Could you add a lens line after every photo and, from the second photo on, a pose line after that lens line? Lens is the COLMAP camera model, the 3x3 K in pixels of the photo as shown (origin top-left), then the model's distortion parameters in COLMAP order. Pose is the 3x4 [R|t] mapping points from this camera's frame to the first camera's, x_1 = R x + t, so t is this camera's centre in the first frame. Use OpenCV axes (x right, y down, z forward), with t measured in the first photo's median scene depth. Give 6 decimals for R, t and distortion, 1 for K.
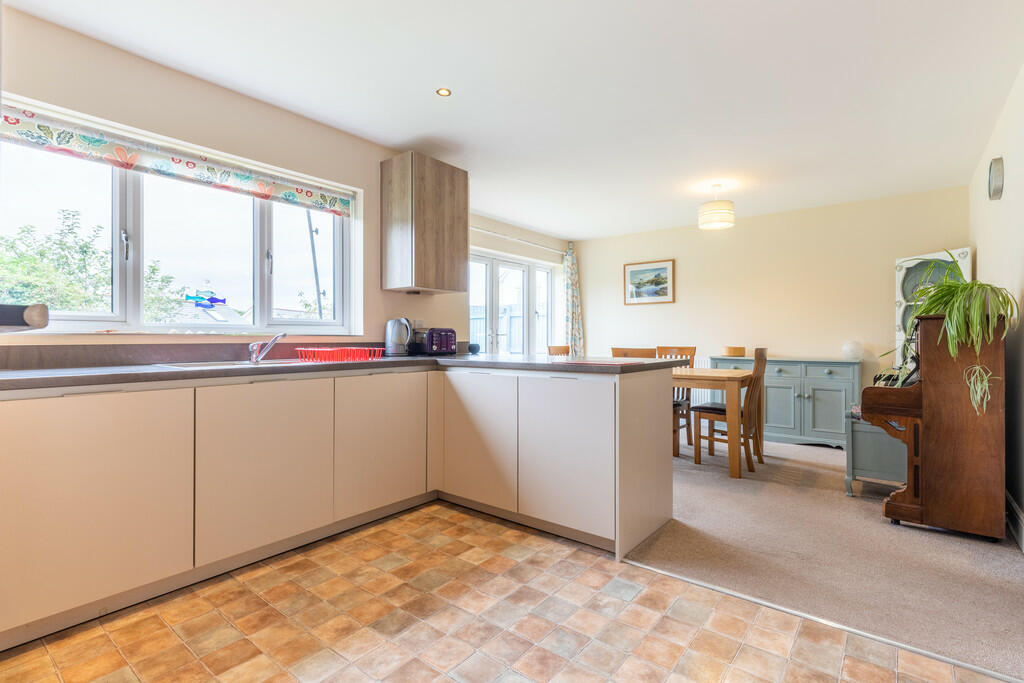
lens RADIAL K [[497.4, 0, 516.5], [0, 497.4, 337.6], [0, 0, 1]] dist [0.029696, -0.004748]
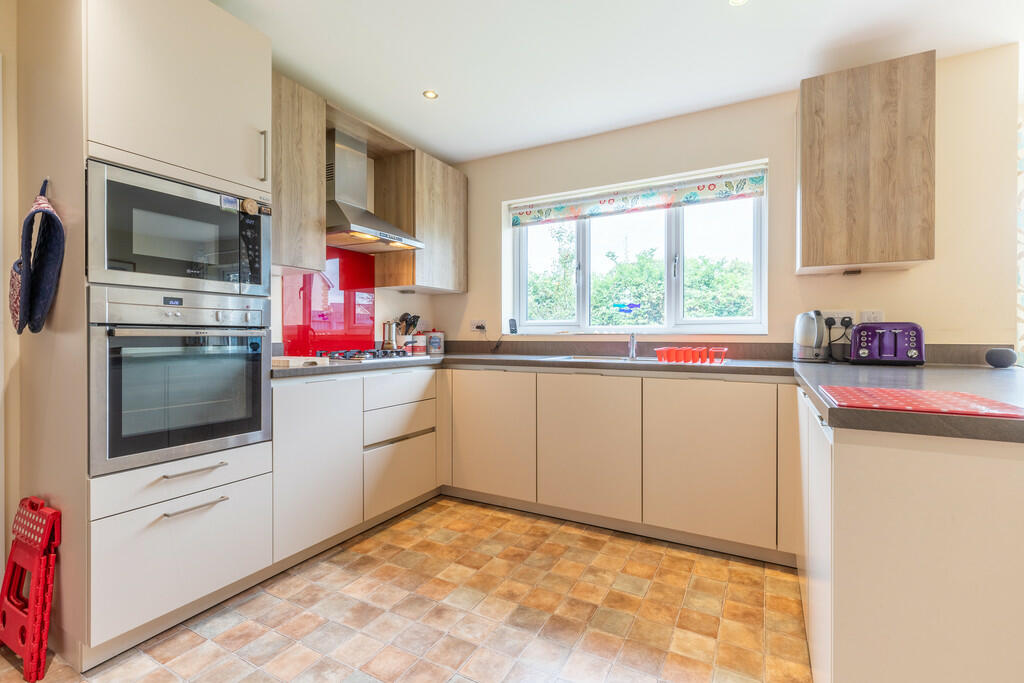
lens RADIAL K [[472.2, 0, 553.0], [0, 472.2, 342.6], [0, 0, 1]] dist [0.000713, -0.000288]
pose [[0.170854, 0.013050, -0.985210, 0.529328], [-0.001007, 0.999914, 0.013070, -0.000987], [0.985296, -0.001241, 0.170853, 0.675840]]
